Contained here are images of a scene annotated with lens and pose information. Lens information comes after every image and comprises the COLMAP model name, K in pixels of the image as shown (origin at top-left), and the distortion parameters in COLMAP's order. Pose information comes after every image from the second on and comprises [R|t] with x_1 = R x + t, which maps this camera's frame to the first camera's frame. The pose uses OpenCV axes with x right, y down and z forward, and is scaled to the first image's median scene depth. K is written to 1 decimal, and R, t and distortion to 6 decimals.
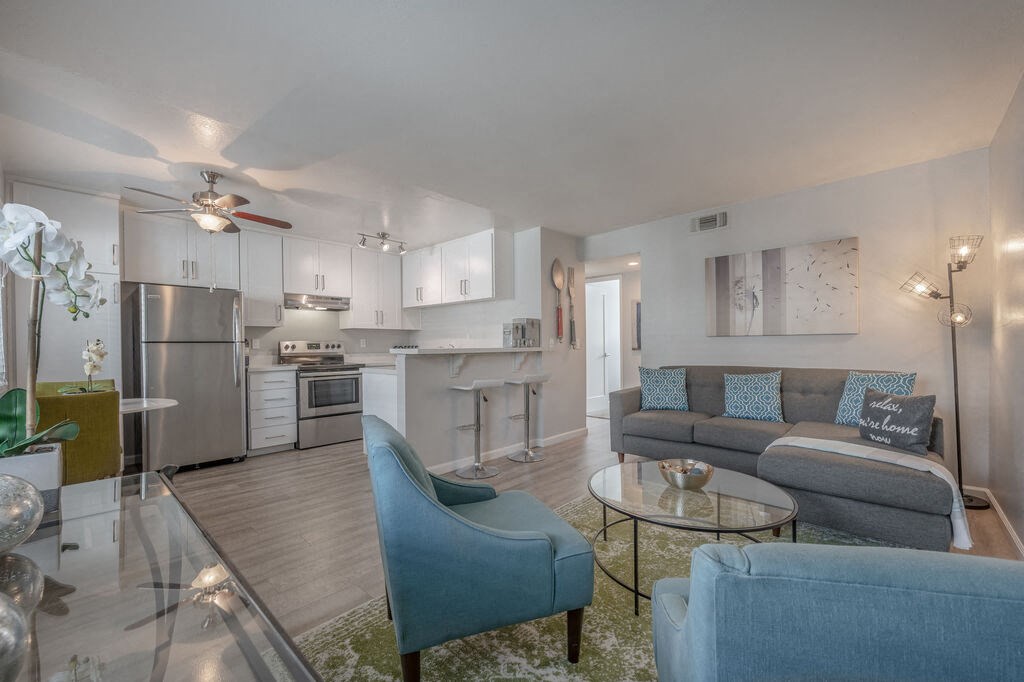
lens RADIAL K [[411.8, 0, 517.3], [0, 411.8, 342.6], [0, 0, 1]] dist [-0.010232, 0.000900]
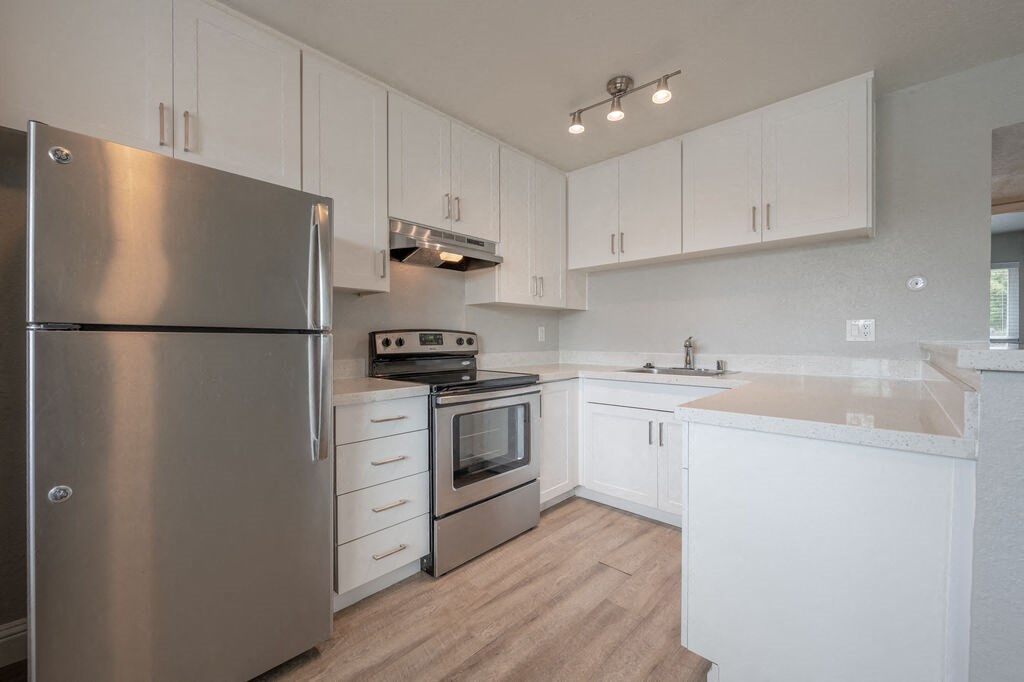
lens RADIAL K [[411.8, 0, 510.6], [0, 411.8, 343.0], [0, 0, 1]] dist [-0.010232, 0.000900]
pose [[0.999994, 0.002956, 0.001667, -0.438862], [-0.002968, 0.999971, 0.006977, 0.012715], [-0.001647, -0.006982, 0.999974, 0.552068]]
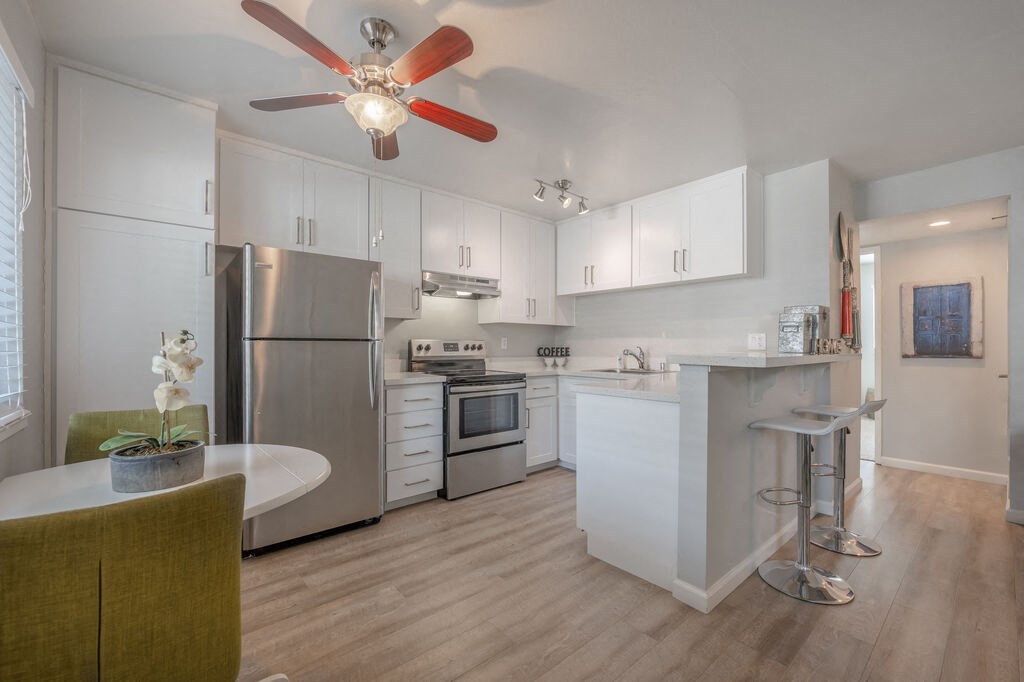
lens RADIAL K [[411.8, 0, 507.4], [0, 411.8, 339.8], [0, 0, 1]] dist [-0.010232, 0.000900]
pose [[0.992395, 0.009122, -0.122757, -0.339289], [-0.010251, 0.999911, -0.008572, 0.001499], [0.122668, 0.009765, 0.992400, 0.326715]]
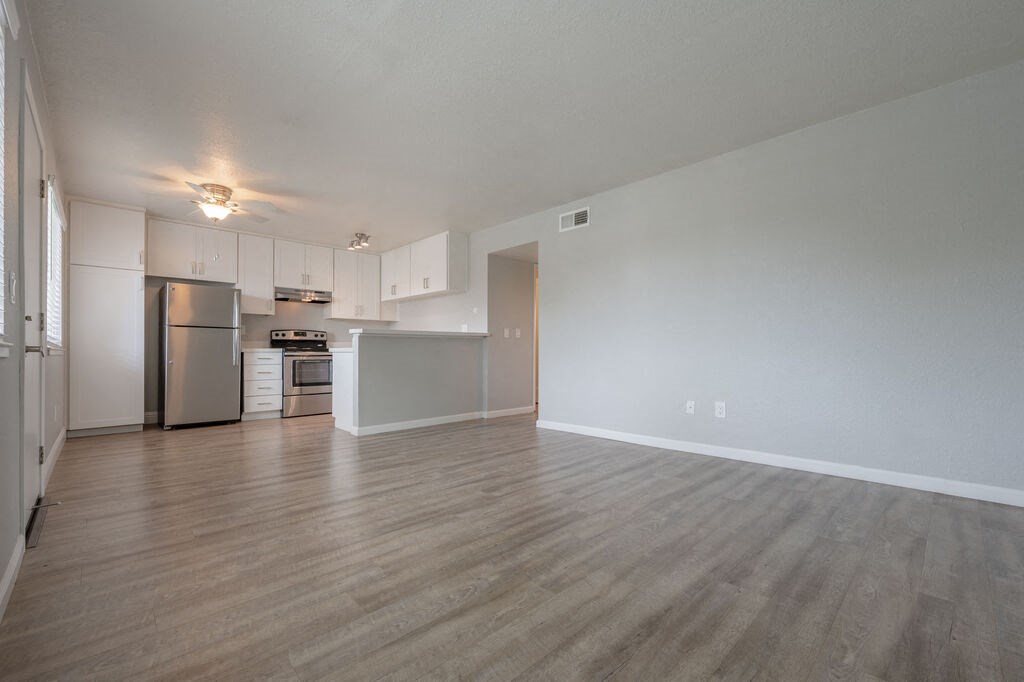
lens RADIAL K [[454.9, 0, 518.9], [0, 454.9, 348.5], [0, 0, 1]] dist [0.001566, 0.000194]
pose [[0.998128, 0.003951, -0.061029, 0.222834], [-0.004375, 0.999967, -0.006820, 0.063488], [0.061000, 0.007074, 0.998113, -0.274186]]
